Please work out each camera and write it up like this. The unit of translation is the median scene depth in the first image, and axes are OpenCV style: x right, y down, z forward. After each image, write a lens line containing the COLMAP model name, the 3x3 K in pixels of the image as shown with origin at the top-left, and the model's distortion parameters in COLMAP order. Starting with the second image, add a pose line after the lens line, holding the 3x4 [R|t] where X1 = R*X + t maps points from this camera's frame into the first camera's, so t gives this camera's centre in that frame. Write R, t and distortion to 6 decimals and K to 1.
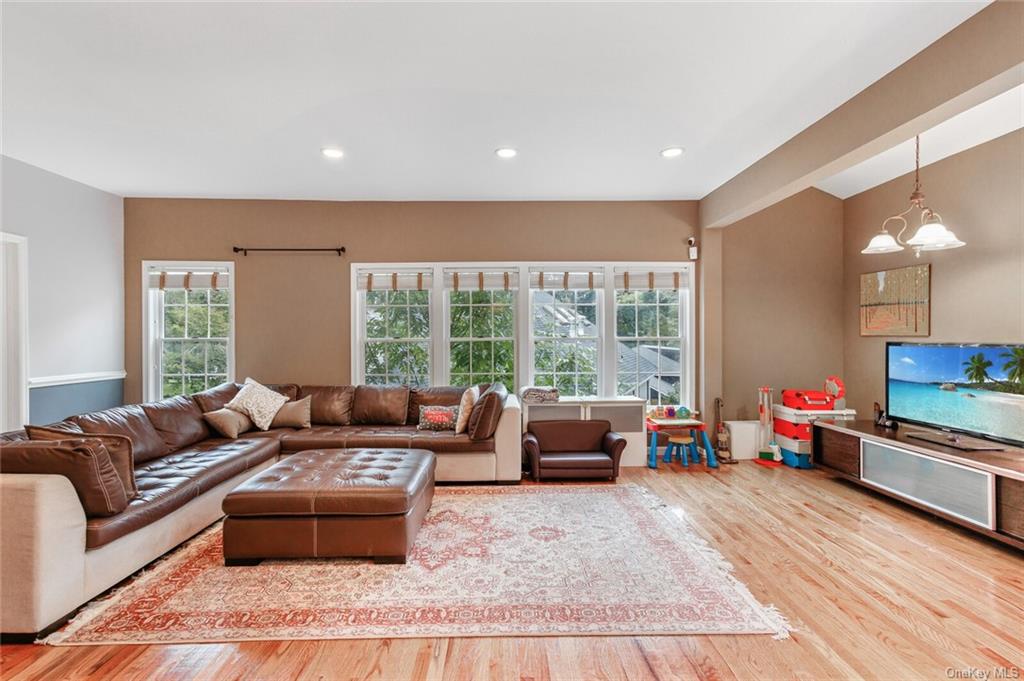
lens RADIAL K [[479.6, 0, 506.3], [0, 479.6, 338.2], [0, 0, 1]] dist [0.015154, -0.001938]
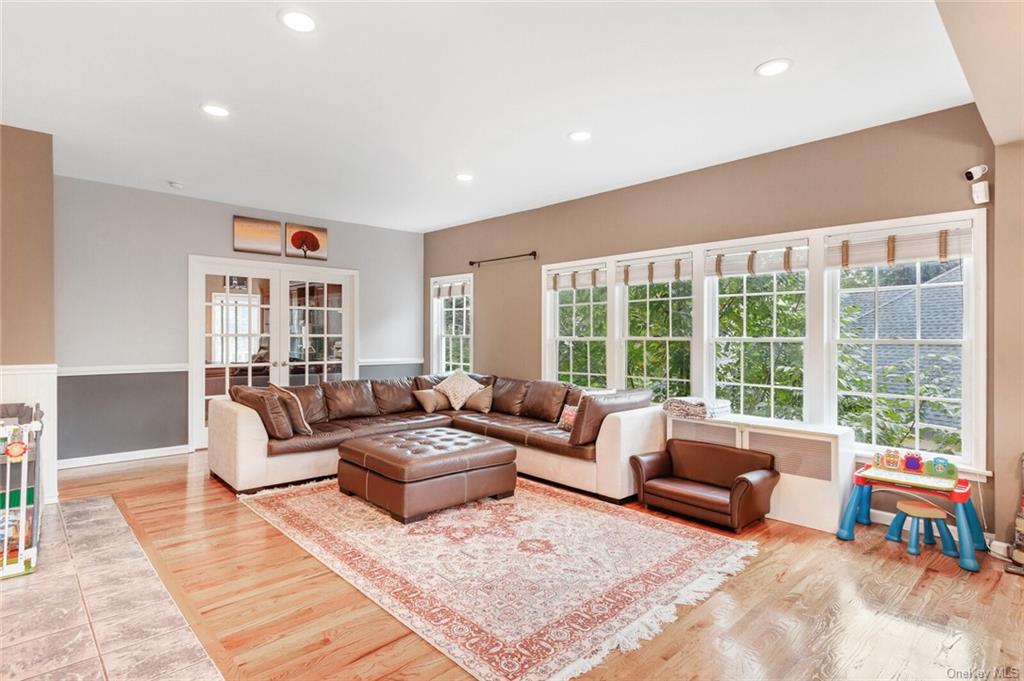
lens RADIAL K [[529.7, 0, 511.9], [0, 529.7, 337.5], [0, 0, 1]] dist [0.003357, -0.000297]
pose [[0.667525, 0.012115, -0.744489, 0.596937], [-0.009608, 0.999925, 0.007657, -0.005785], [0.744525, 0.002042, 0.667591, 0.200734]]
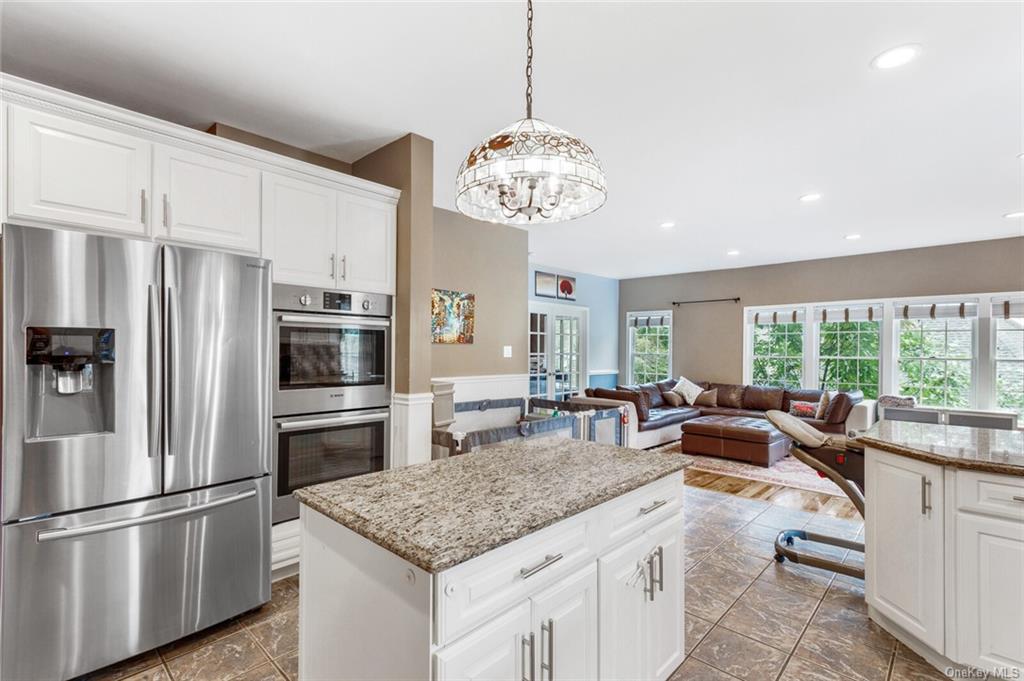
lens RADIAL K [[479.6, 0, 499.4], [0, 479.6, 349.7], [0, 0, 1]] dist [0.015154, -0.001938]
pose [[0.703636, 0.012115, -0.710457, 0.272324], [-0.013111, 0.999906, 0.004066, -0.015726], [0.710440, 0.006454, 0.703729, -0.784801]]
